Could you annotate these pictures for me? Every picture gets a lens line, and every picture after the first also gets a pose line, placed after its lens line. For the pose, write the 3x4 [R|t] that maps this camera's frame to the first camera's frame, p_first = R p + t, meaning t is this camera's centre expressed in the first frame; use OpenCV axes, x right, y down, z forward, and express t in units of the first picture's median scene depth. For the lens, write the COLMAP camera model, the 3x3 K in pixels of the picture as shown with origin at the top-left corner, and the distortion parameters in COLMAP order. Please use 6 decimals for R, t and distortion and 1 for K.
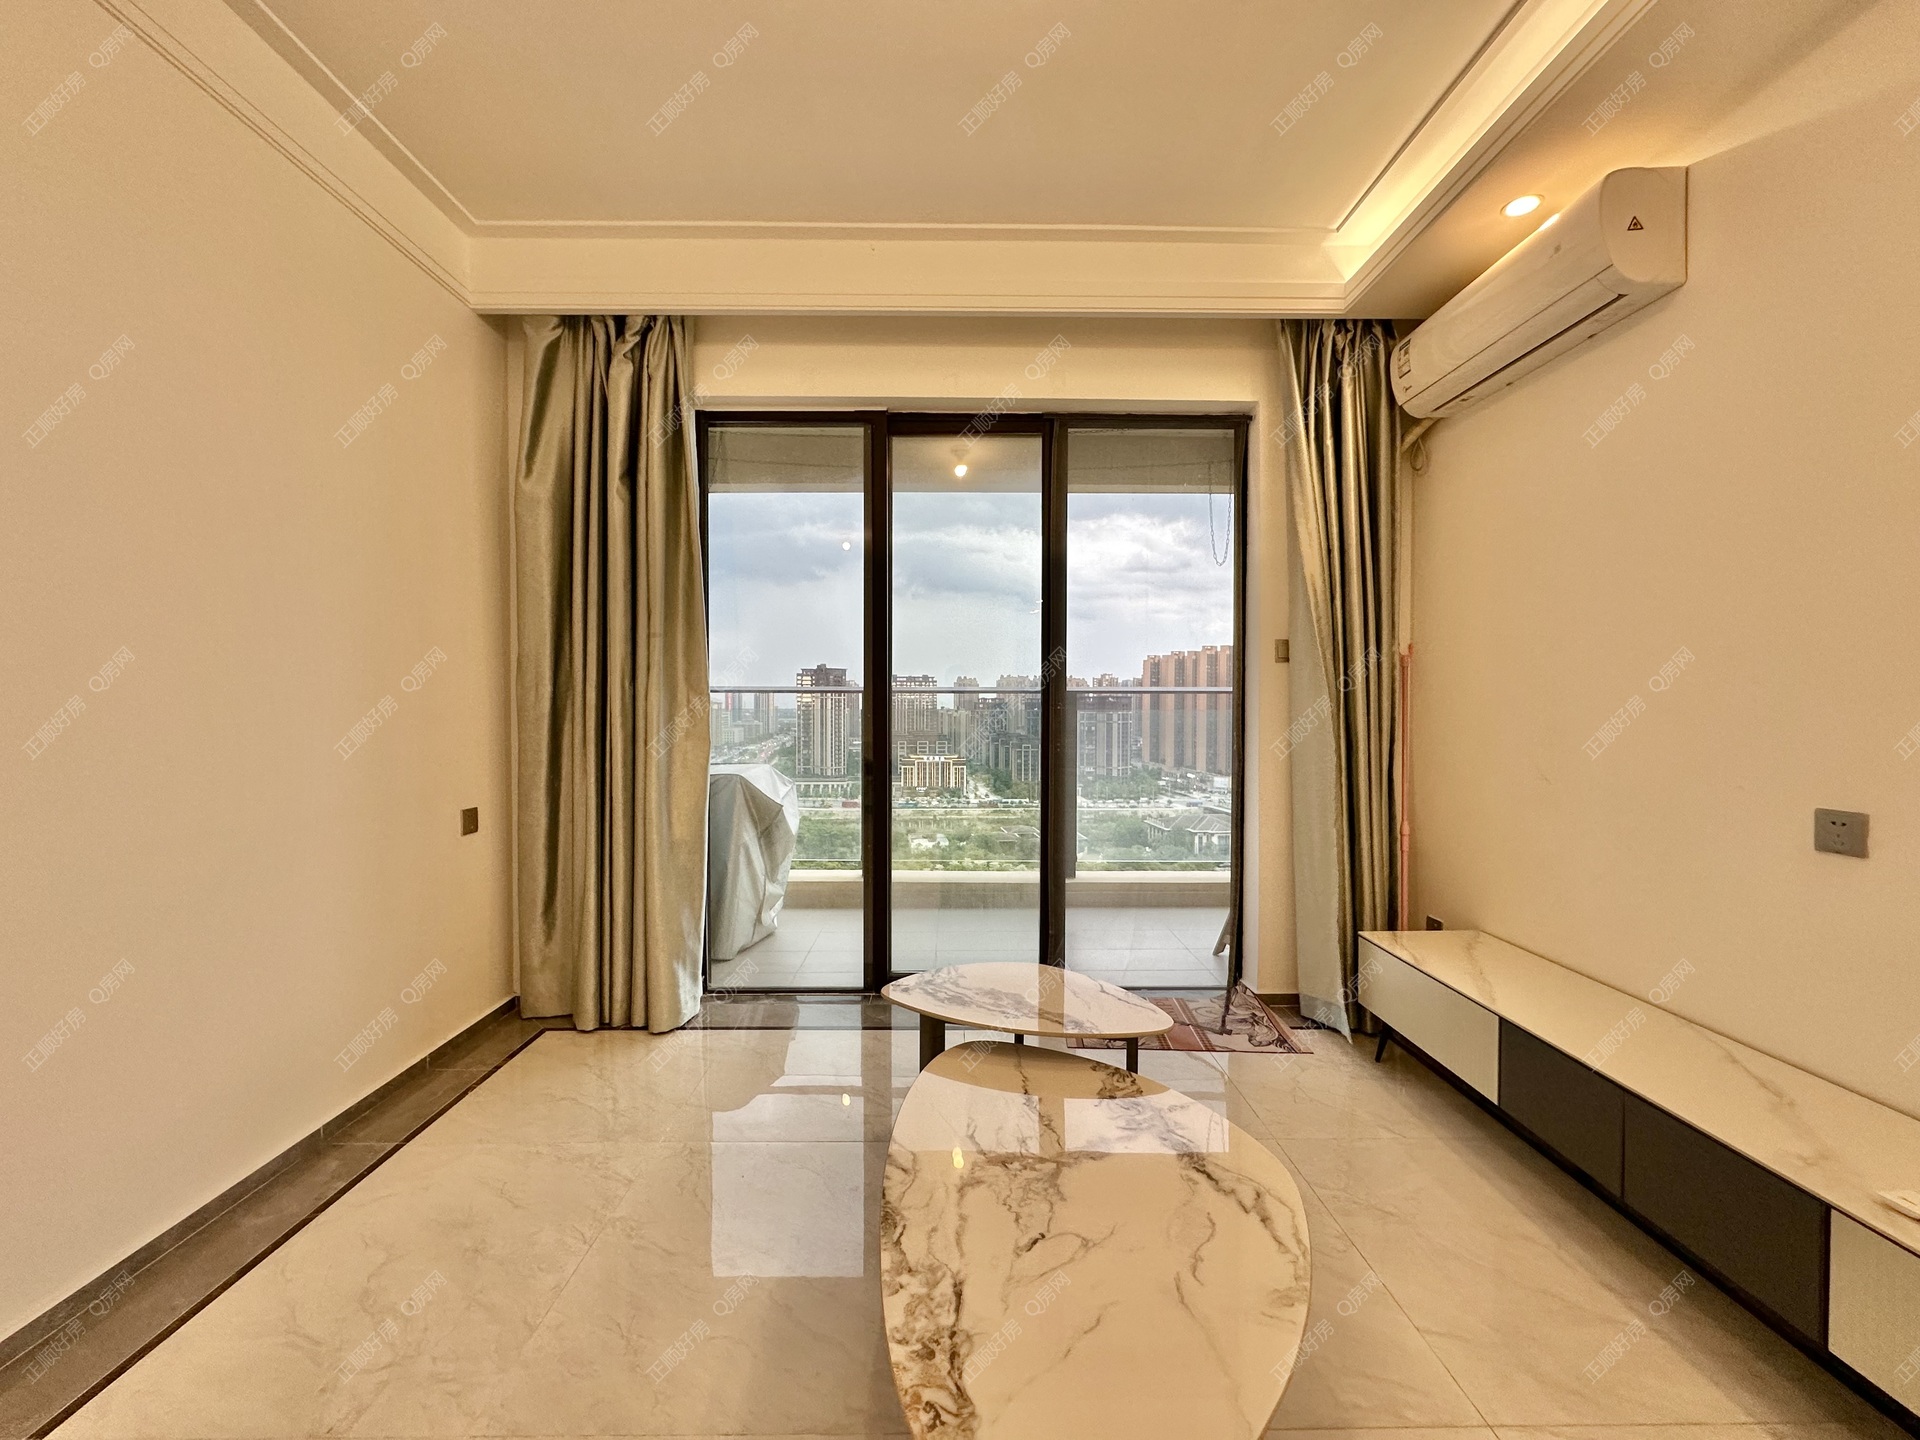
lens RADIAL K [[767.2, 0, 954.4], [0, 767.2, 721.7], [0, 0, 1]] dist [0.000545, 0.000835]
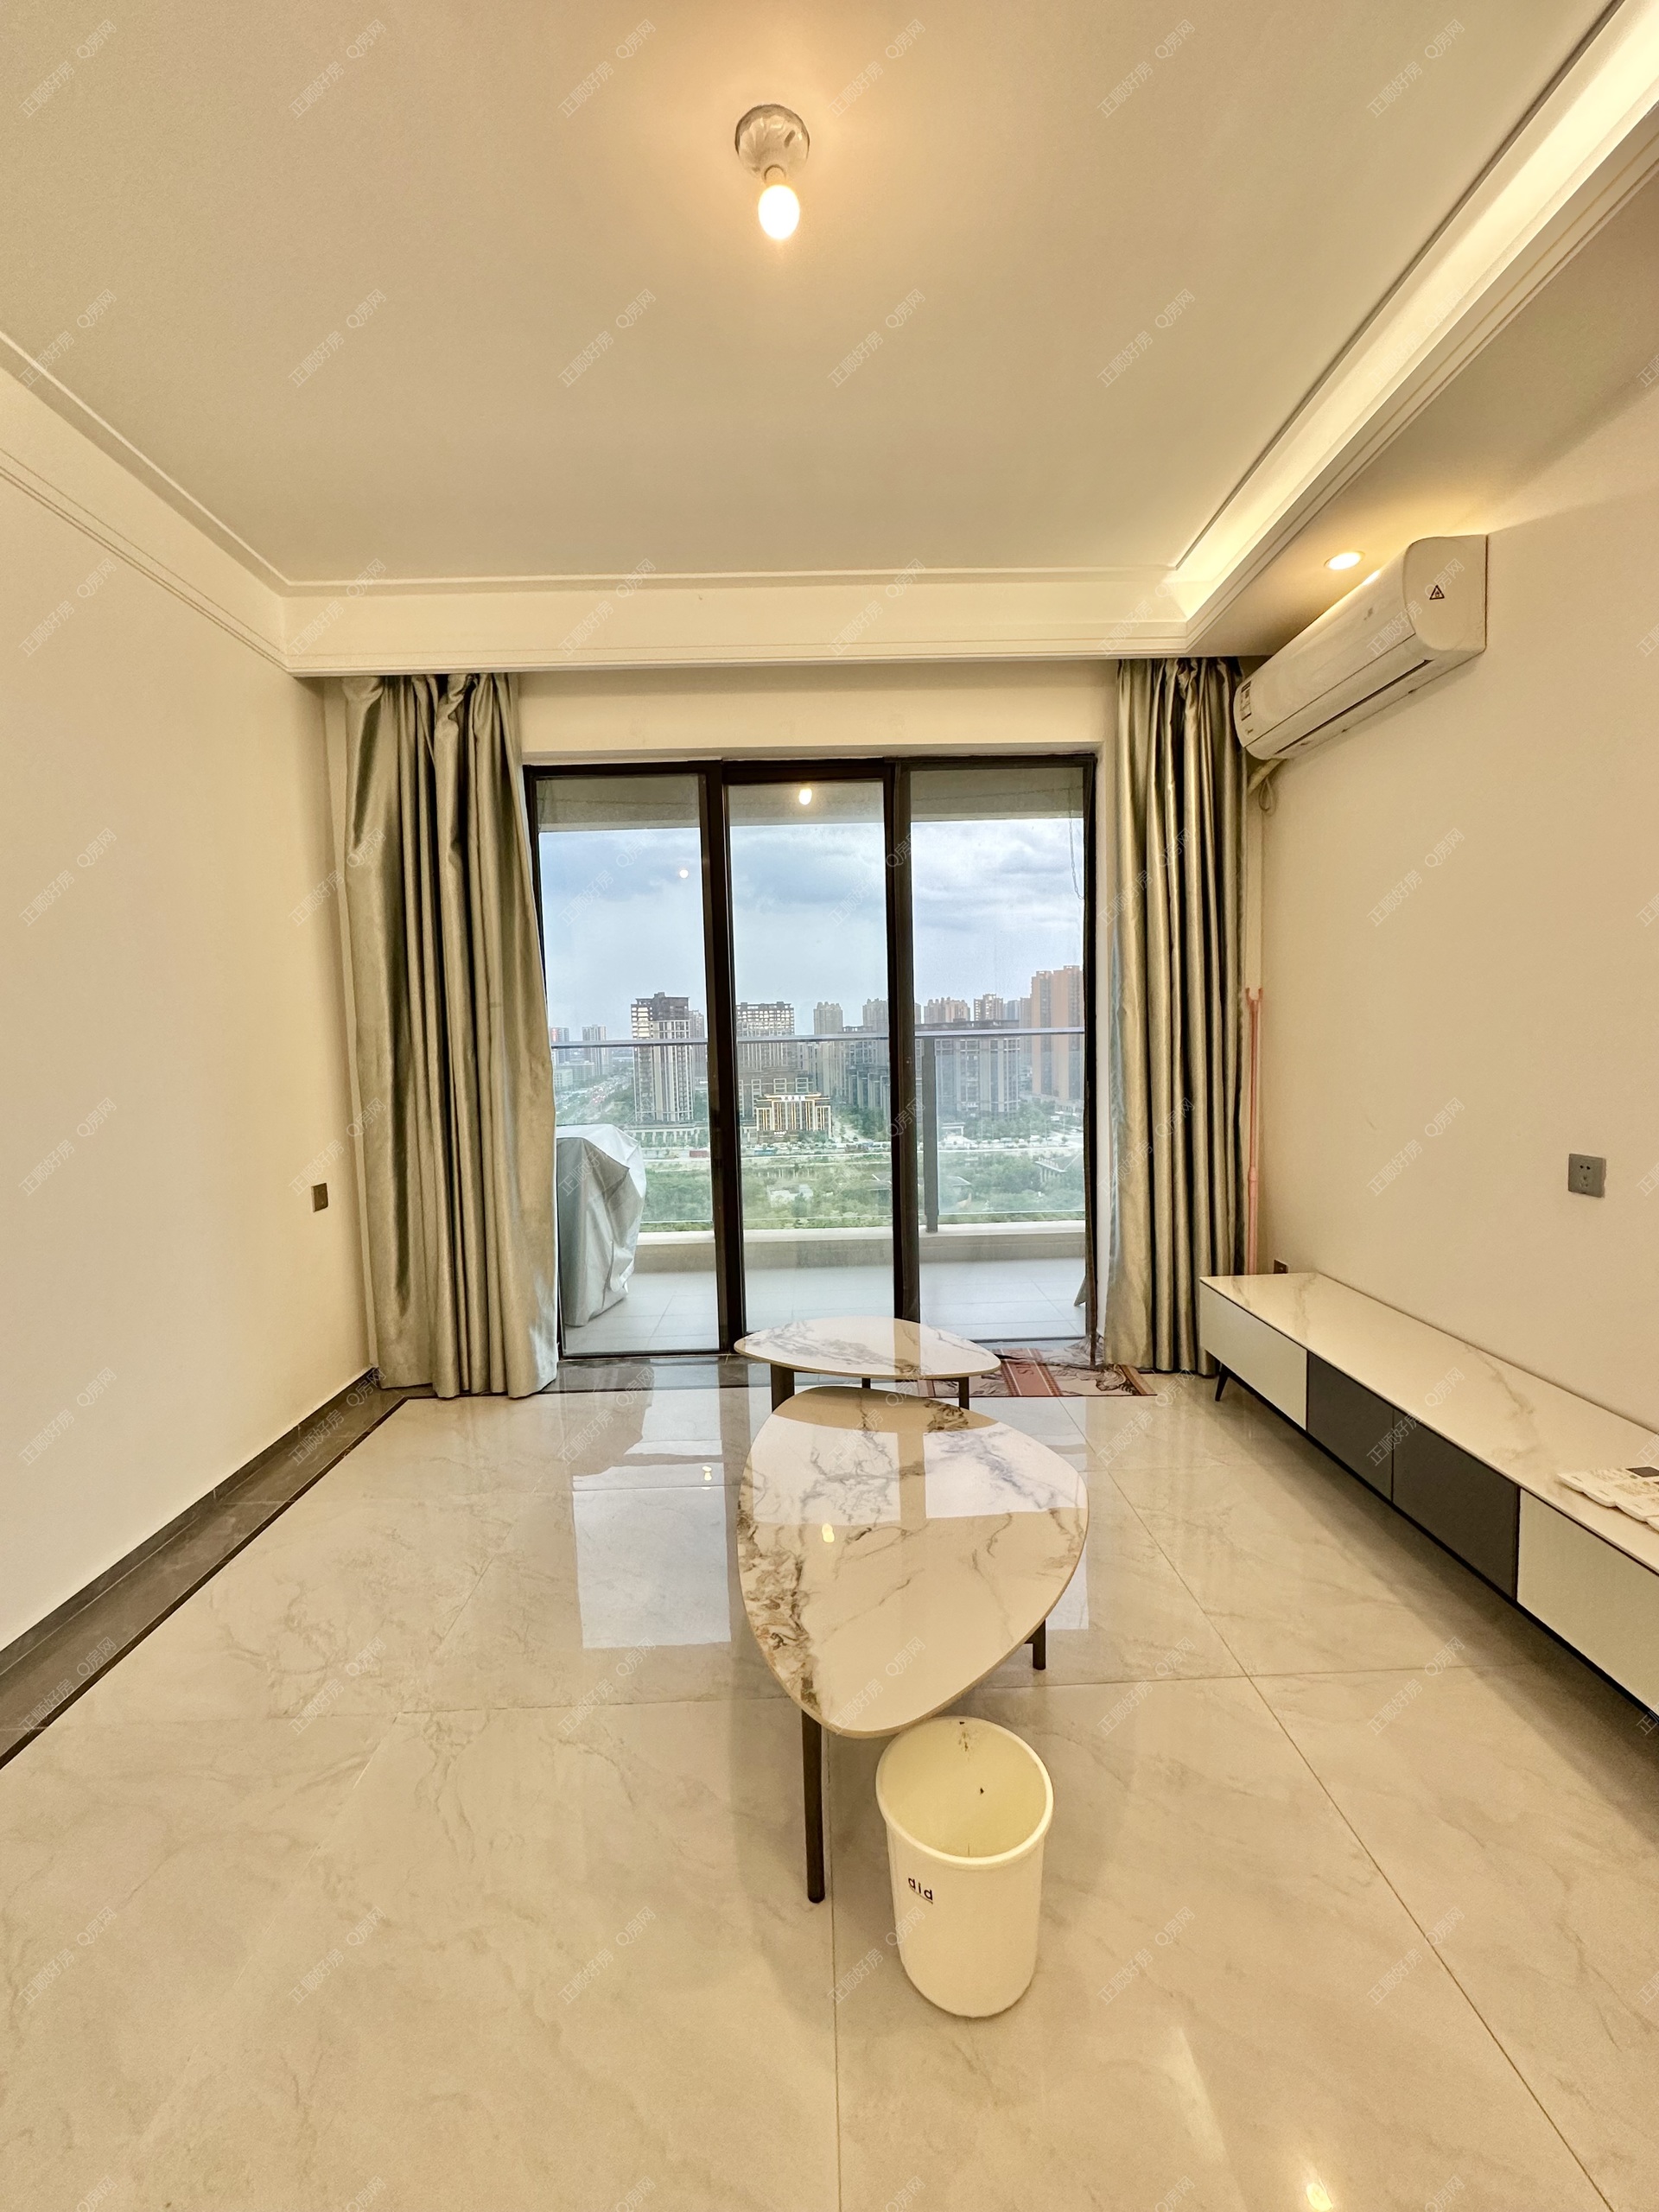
lens RADIAL K [[883.9, 0, 825.4], [0, 883.9, 1108.5], [0, 0, 1]] dist [0.000545, 0.000835]
pose [[0.999492, -0.030475, 0.009310, 0.018525], [0.029855, 0.997708, 0.060730, -0.031218], [-0.011139, -0.060421, 0.998111, -0.131980]]
